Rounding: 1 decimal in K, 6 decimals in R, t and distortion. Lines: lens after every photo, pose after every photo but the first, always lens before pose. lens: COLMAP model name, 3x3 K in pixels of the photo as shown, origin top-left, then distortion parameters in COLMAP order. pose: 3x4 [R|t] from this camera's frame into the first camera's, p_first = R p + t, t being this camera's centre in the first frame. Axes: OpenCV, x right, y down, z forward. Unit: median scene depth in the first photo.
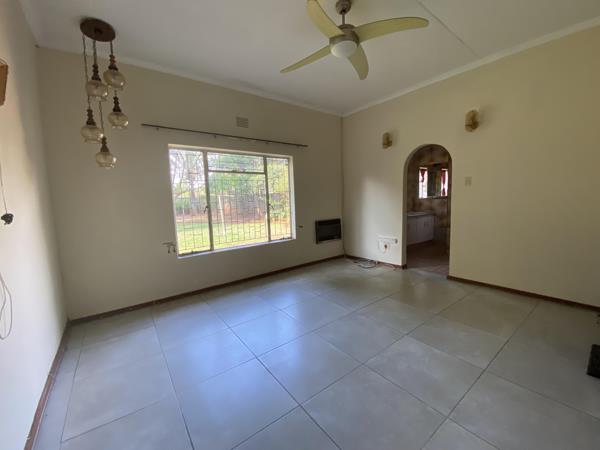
lens RADIAL K [[239.4, 0, 297.8], [0, 239.4, 222.7], [0, 0, 1]] dist [-0.022554, -0.003548]
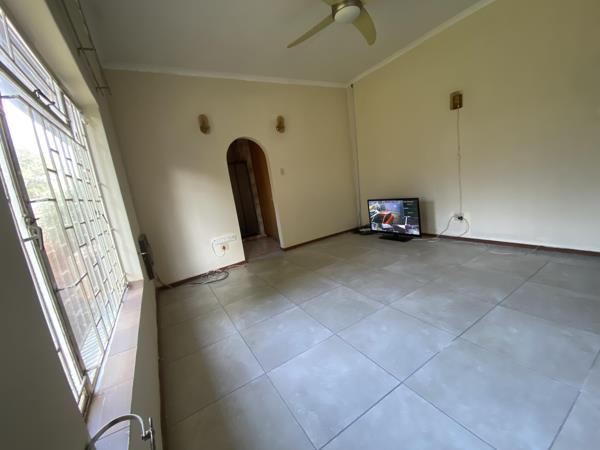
lens RADIAL K [[239.4, 0, 296.4], [0, 239.4, 230.3], [0, 0, 1]] dist [-0.022554, -0.003548]
pose [[0.081509, -0.178310, 0.980593, -0.538762], [0.225035, 0.961752, 0.156179, -0.046938], [-0.970936, 0.207937, 0.118517, 0.730978]]
